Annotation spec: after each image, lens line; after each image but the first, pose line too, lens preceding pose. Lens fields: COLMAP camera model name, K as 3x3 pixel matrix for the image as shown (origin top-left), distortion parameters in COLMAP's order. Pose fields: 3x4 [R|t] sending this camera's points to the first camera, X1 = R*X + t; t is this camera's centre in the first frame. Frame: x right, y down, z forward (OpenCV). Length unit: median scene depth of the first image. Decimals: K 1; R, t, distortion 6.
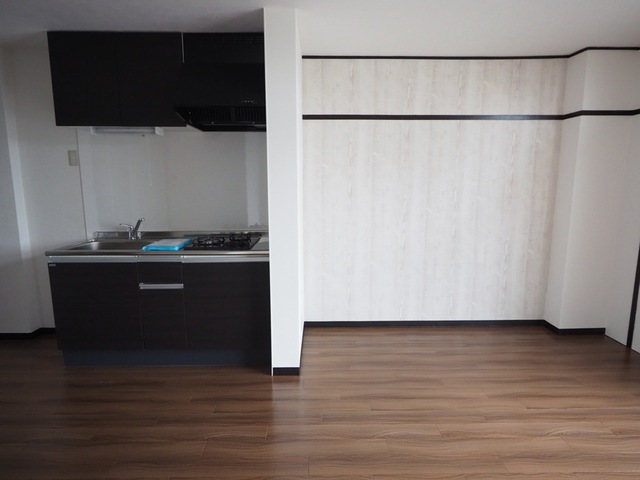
lens RADIAL K [[364.0, 0, 319.4], [0, 364.0, 237.9], [0, 0, 1]] dist [0.002579, -0.001452]
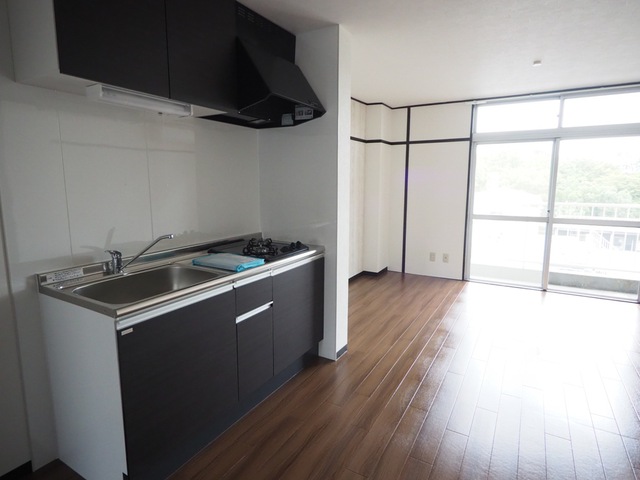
lens RADIAL K [[364.0, 0, 320.5], [0, 364.0, 235.2], [0, 0, 1]] dist [0.002579, -0.001452]
pose [[0.514738, -0.123513, 0.848404, -0.847248], [0.127650, 0.989579, 0.066619, -0.056637], [-0.847792, 0.074008, 0.525140, 0.369098]]
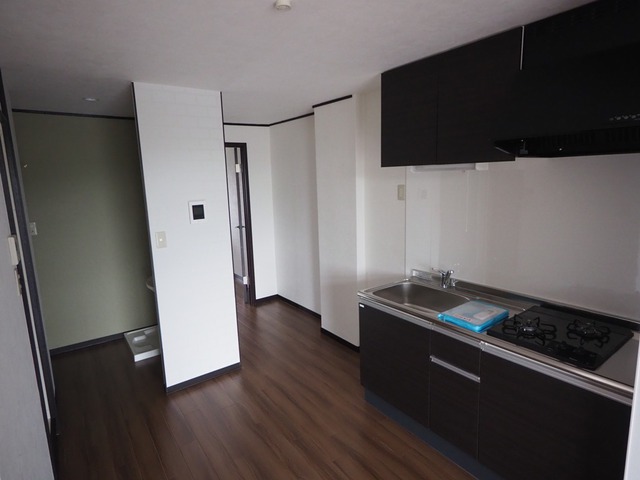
lens RADIAL K [[364.0, 0, 317.6], [0, 364.0, 233.9], [0, 0, 1]] dist [0.002579, -0.001452]
pose [[0.572306, 0.113132, -0.812199, 0.003977], [-0.091955, 0.993045, 0.073528, -0.154964], [0.814868, 0.032605, 0.578729, 0.245171]]
